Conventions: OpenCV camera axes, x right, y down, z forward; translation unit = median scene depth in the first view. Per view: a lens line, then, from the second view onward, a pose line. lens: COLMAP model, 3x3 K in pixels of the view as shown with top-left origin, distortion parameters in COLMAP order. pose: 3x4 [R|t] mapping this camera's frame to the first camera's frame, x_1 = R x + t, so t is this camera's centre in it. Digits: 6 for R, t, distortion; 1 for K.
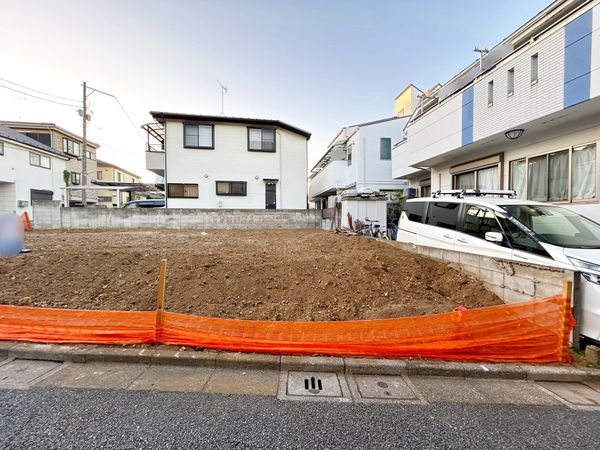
lens RADIAL K [[241.9, 0, 300.0], [0, 241.9, 225.0], [0, 0, 1]] dist [-0.001027, 0.000207]
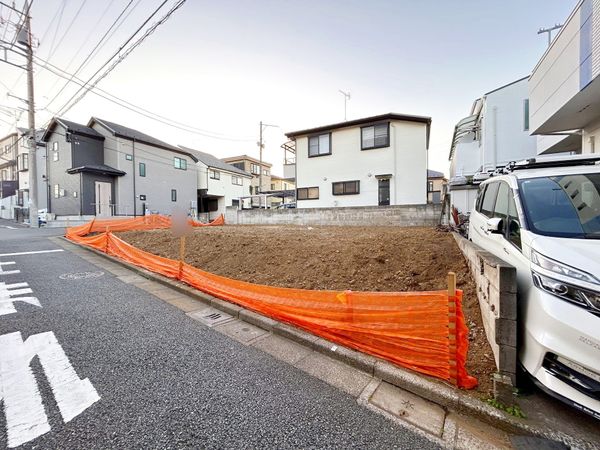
lens RADIAL K [[241.9, 0, 300.0], [0, 241.9, 225.0], [0, 0, 1]] dist [-0.001027, 0.000207]
pose [[0.797410, 0.005946, -0.603409, 0.207947], [-0.007074, 0.999975, 0.000506, 0.014490], [0.603397, 0.003865, 0.797432, 0.020711]]
